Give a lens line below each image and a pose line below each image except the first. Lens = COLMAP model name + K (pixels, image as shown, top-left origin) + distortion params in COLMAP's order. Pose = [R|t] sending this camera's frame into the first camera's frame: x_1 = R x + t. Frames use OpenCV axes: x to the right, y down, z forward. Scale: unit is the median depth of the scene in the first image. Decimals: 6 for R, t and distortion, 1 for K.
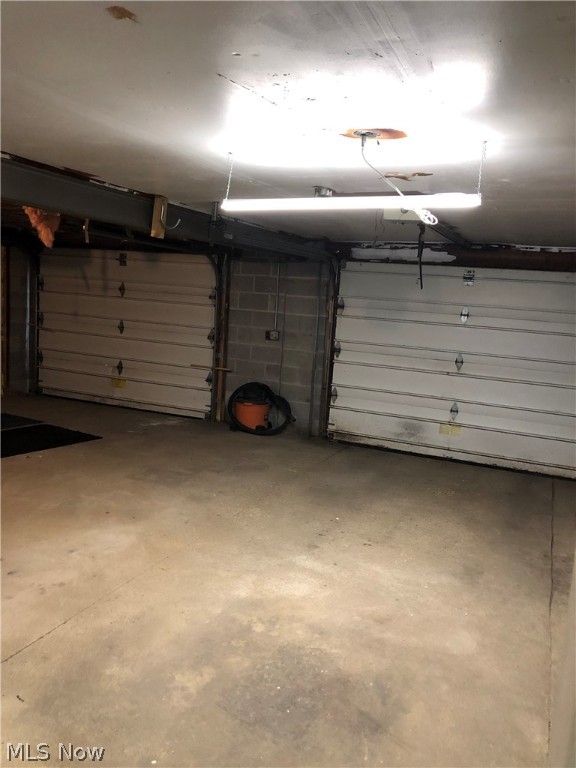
lens RADIAL K [[636.6, 0, 284.8], [0, 636.6, 384.3], [0, 0, 1]] dist [0.026018, -0.014200]
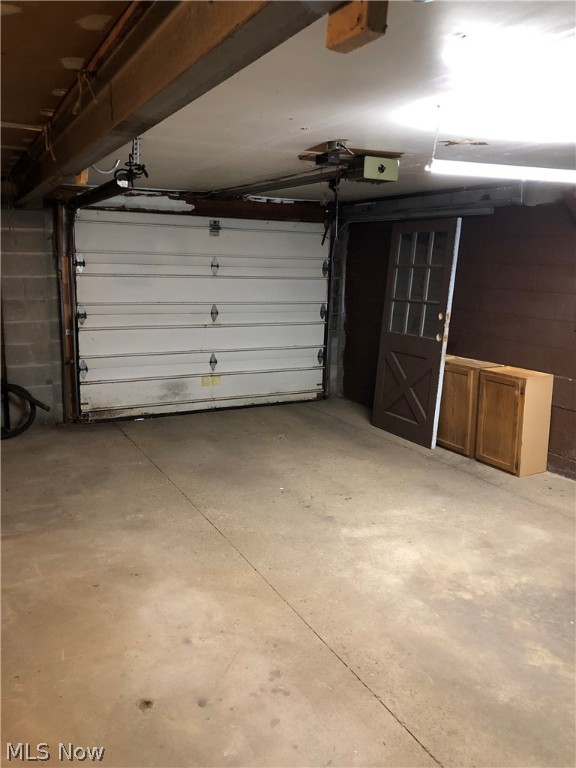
lens RADIAL K [[636.6, 0, 286.2], [0, 636.6, 379.9], [0, 0, 1]] dist [0.026018, -0.014200]
pose [[0.629628, -0.198961, 0.750988, -0.595110], [0.130350, 0.980002, 0.150348, -0.093326], [-0.765883, 0.003228, 0.642971, 0.368666]]
